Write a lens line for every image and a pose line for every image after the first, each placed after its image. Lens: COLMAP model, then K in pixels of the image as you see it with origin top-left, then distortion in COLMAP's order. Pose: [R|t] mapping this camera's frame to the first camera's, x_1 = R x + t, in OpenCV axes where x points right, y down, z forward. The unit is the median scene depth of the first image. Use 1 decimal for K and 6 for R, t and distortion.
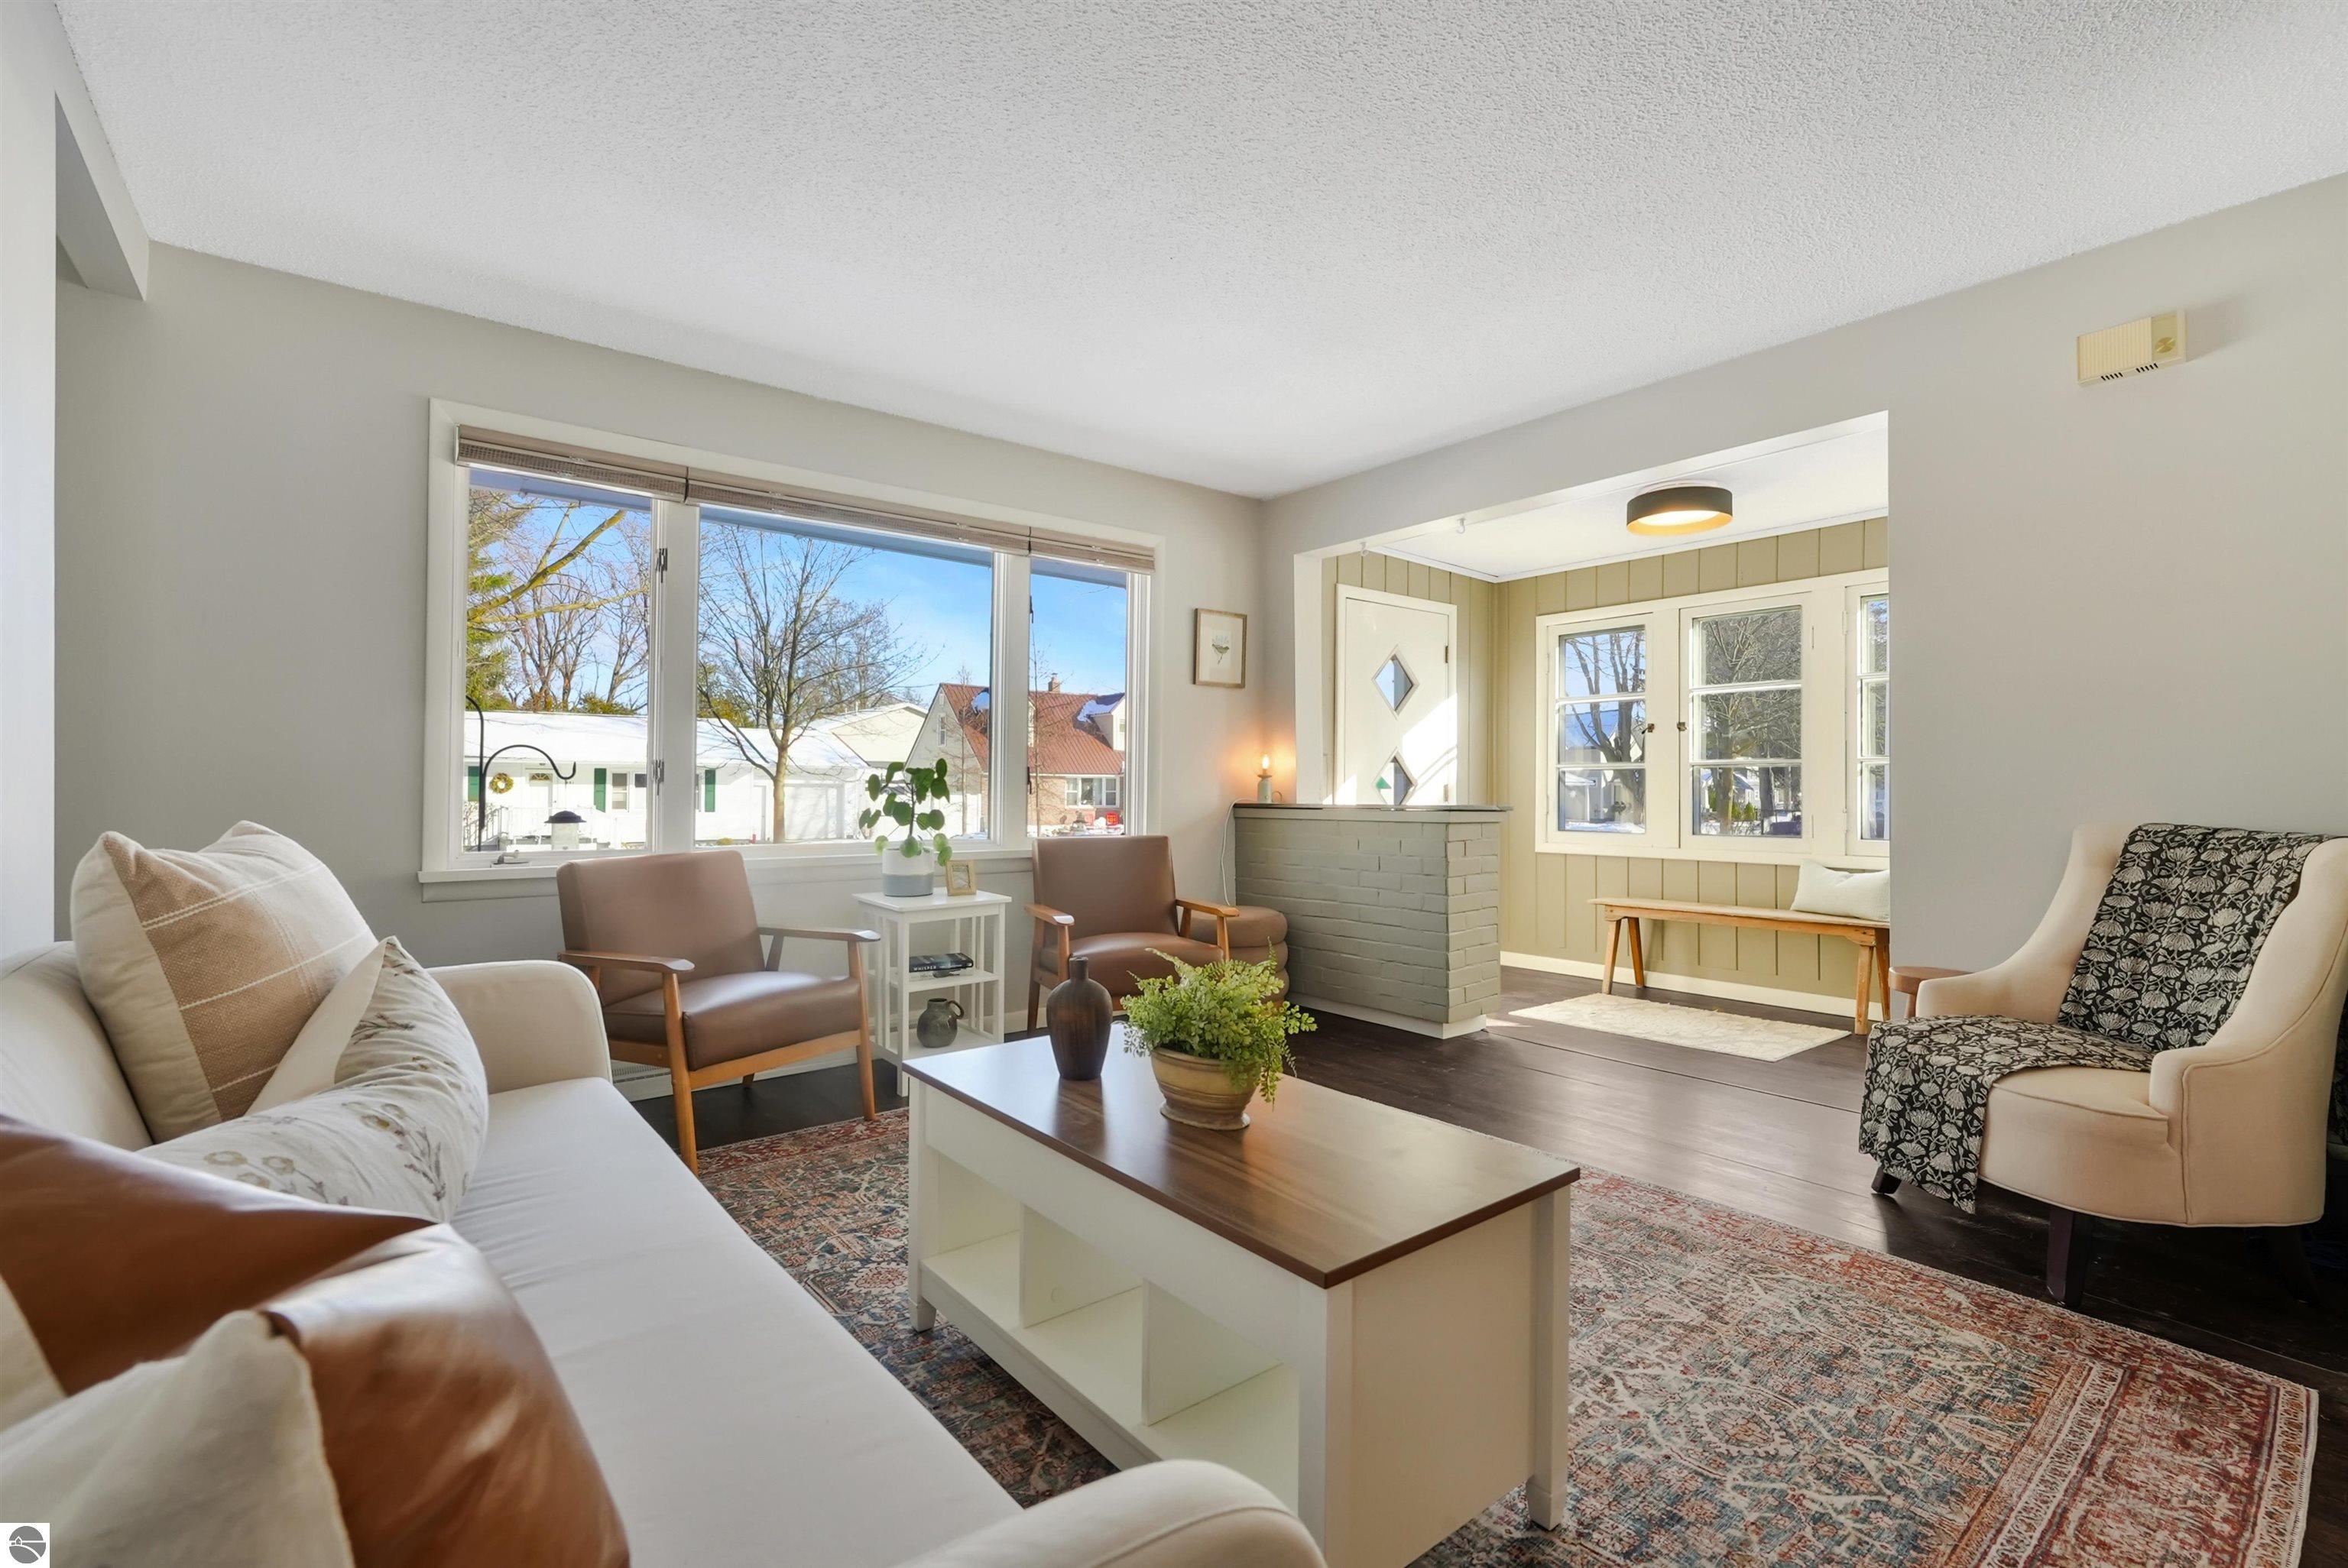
lens RADIAL K [[1065.9, 0, 1173.0], [0, 1065.9, 794.2], [0, 0, 1]] dist [0.002141, -0.000319]
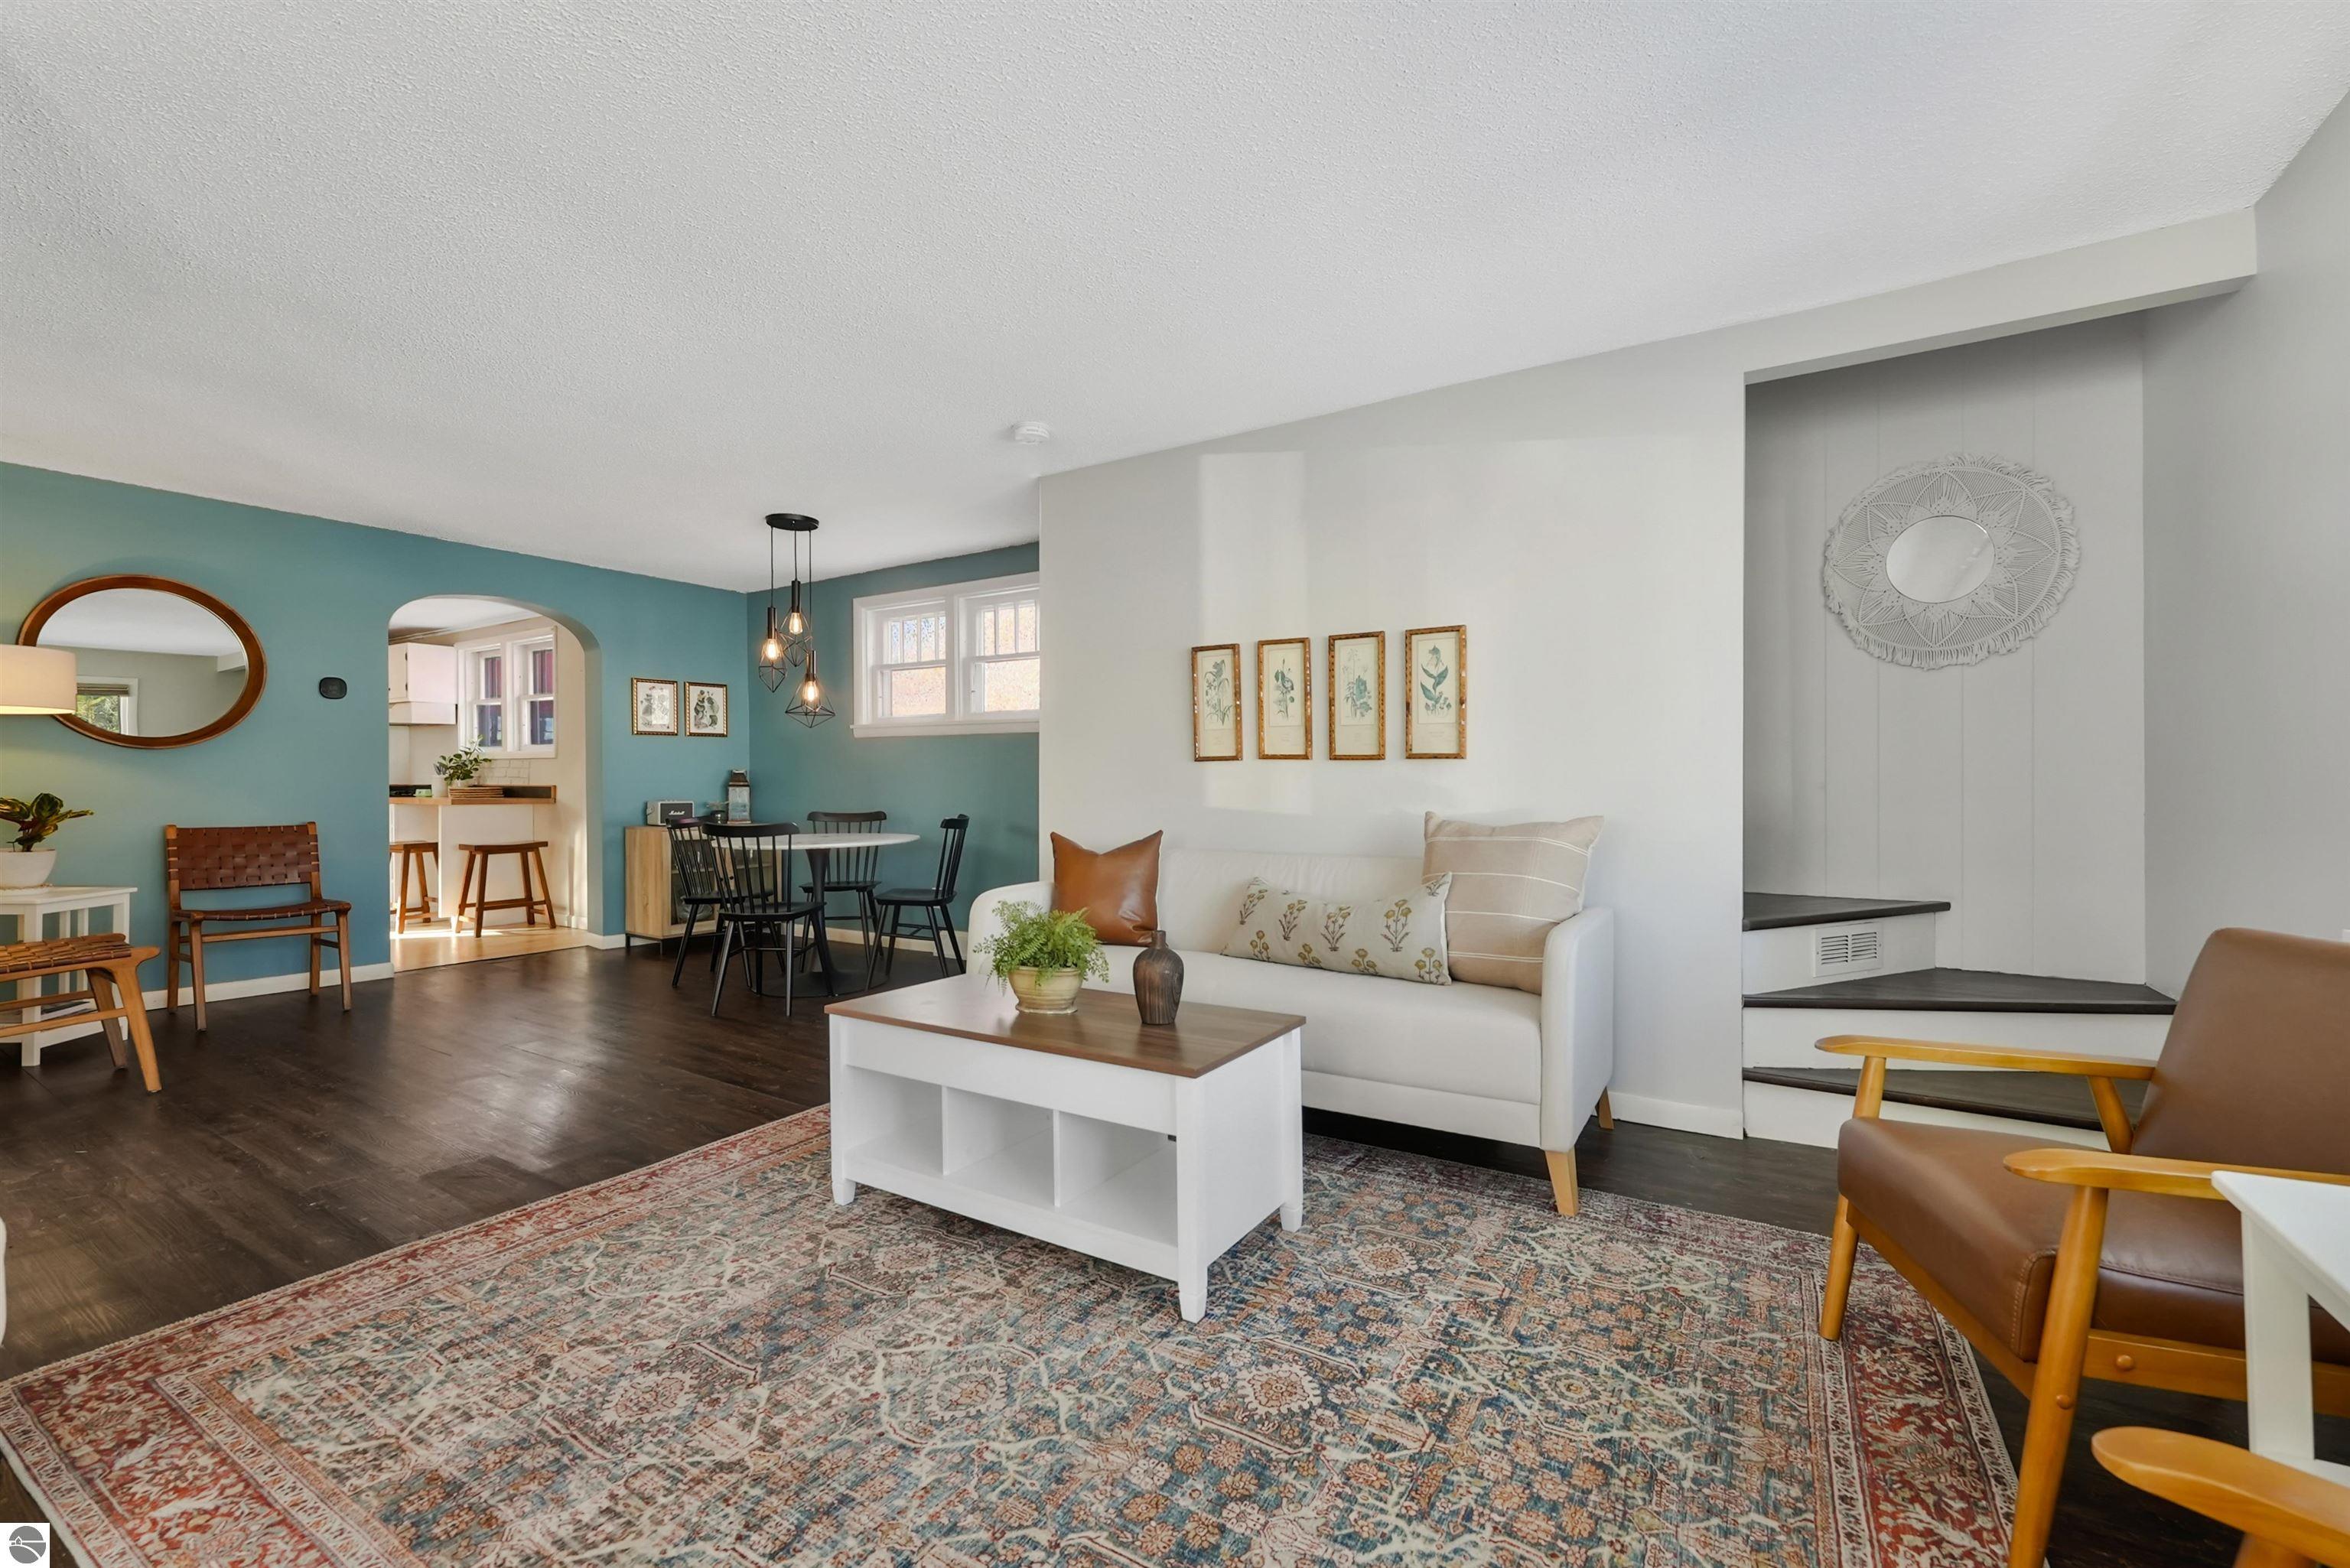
lens RADIAL K [[961.9, 0, 1180.4], [0, 961.9, 748.0], [0, 0, 1]] dist [-0.001062, 0.001711]
pose [[-0.940236, -0.016959, -0.340101, 0.153003], [-0.006990, 0.999510, -0.030515, -0.016275], [0.340452, -0.026314, -0.939894, 1.105466]]
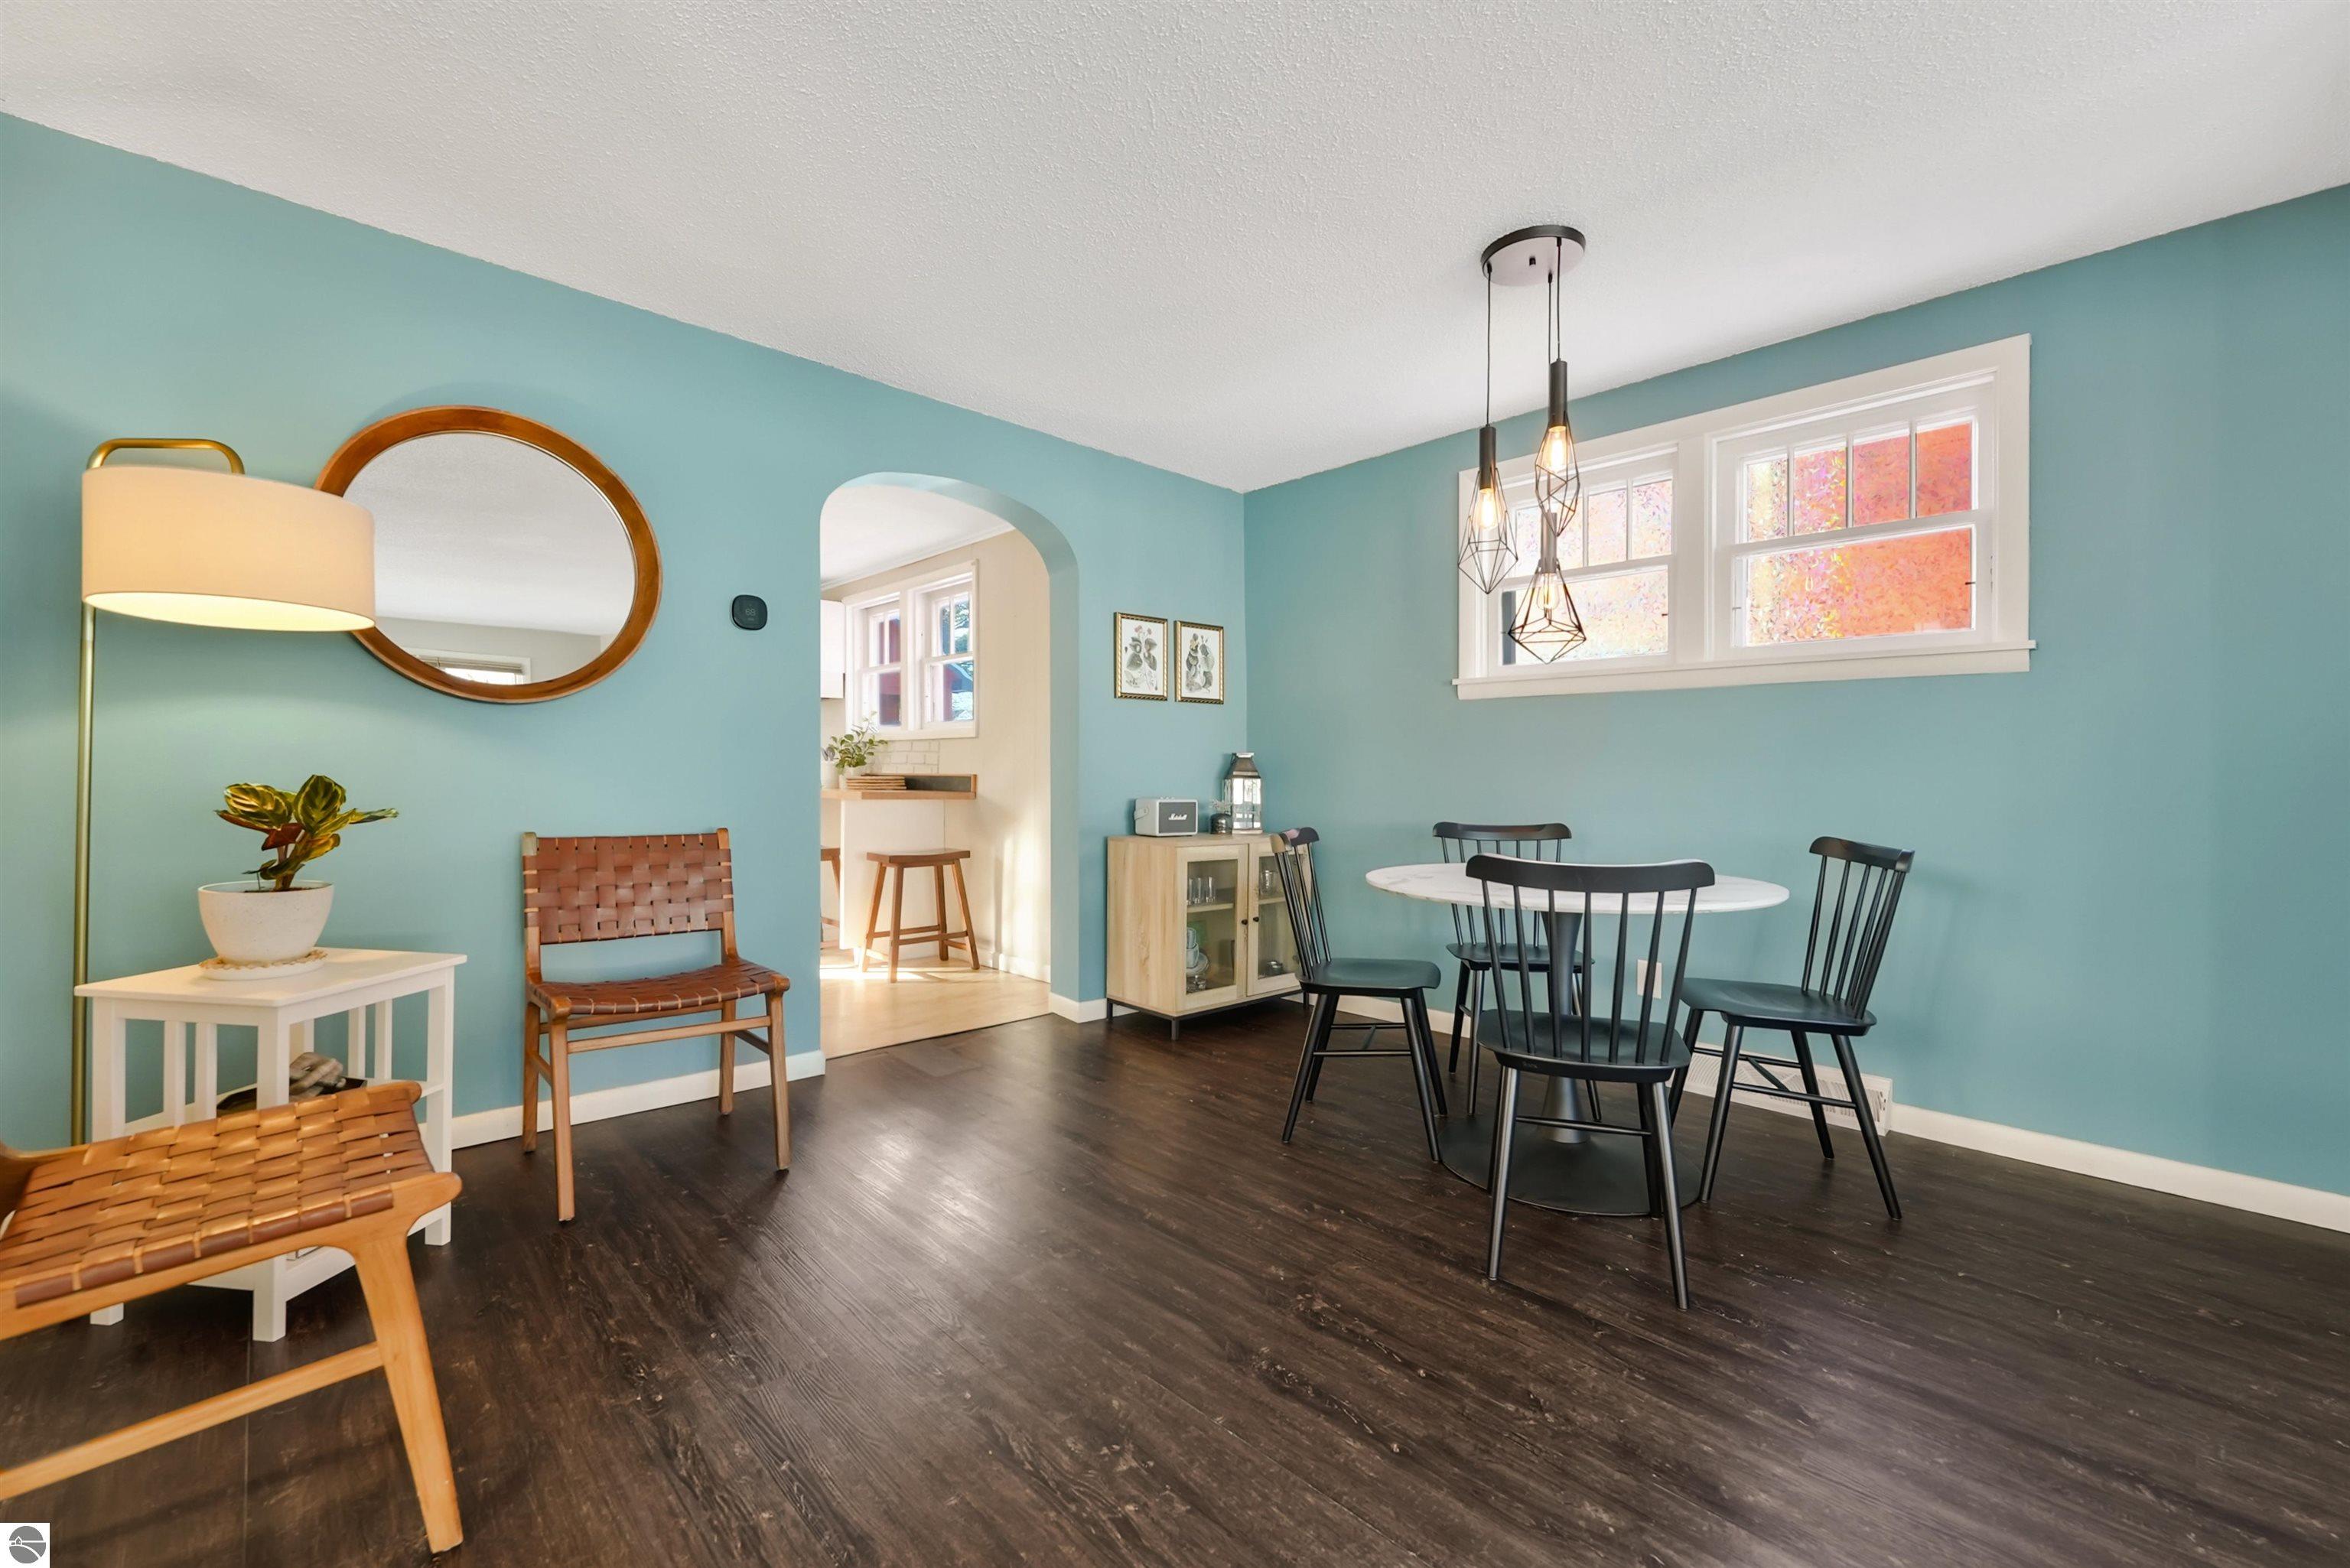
lens RADIAL K [[961.9, 0, 1185.1], [0, 961.9, 752.0], [0, 0, 1]] dist [-0.001062, 0.001711]
pose [[-0.994767, -0.016688, -0.100795, 0.515199], [-0.014659, 0.999675, -0.020838, 0.000461], [0.101110, -0.019251, -0.994689, 0.306986]]
